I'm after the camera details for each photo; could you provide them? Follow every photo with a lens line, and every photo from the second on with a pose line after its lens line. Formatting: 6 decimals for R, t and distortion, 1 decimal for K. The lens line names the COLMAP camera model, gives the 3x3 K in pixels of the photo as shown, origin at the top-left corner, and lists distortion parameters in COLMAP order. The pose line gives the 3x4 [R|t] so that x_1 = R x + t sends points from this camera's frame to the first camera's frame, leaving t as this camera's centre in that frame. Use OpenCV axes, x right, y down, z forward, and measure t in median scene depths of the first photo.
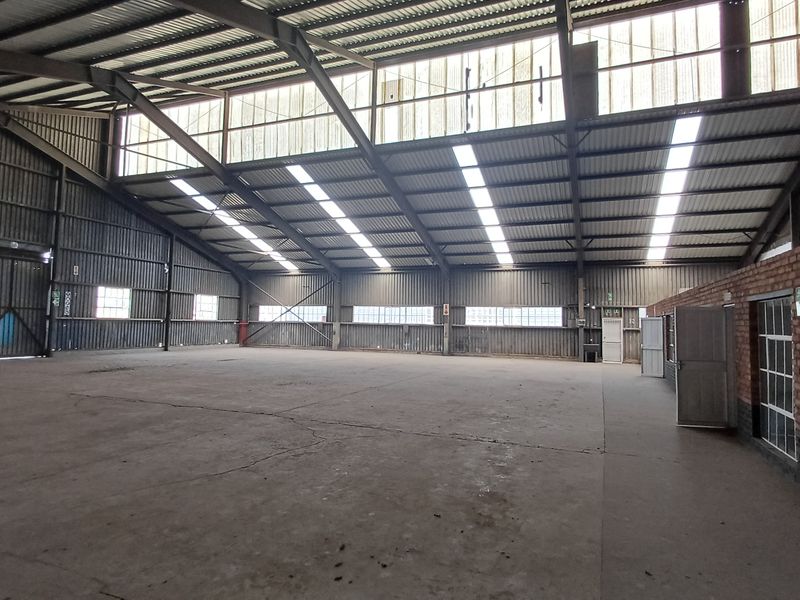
lens RADIAL K [[486.2, 0, 400.4], [0, 486.2, 295.1], [0, 0, 1]] dist [-0.010500, 0.003262]
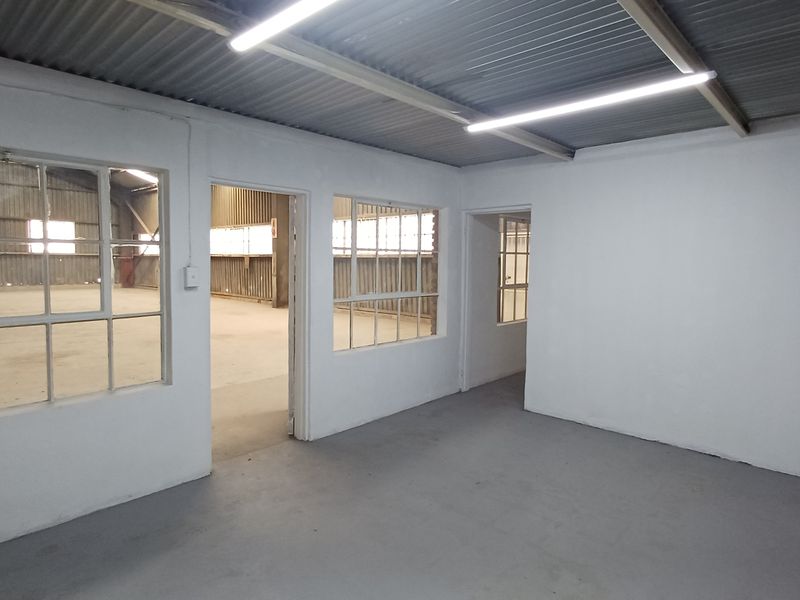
lens RADIAL K [[486.2, 0, 401.8], [0, 486.2, 299.1], [0, 0, 1]] dist [-0.010500, 0.003262]
pose [[0.932272, 0.023000, -0.361027, 0.410055], [0.025562, 0.991294, 0.129160, 0.039241], [0.360855, -0.129641, 0.923567, 0.479114]]
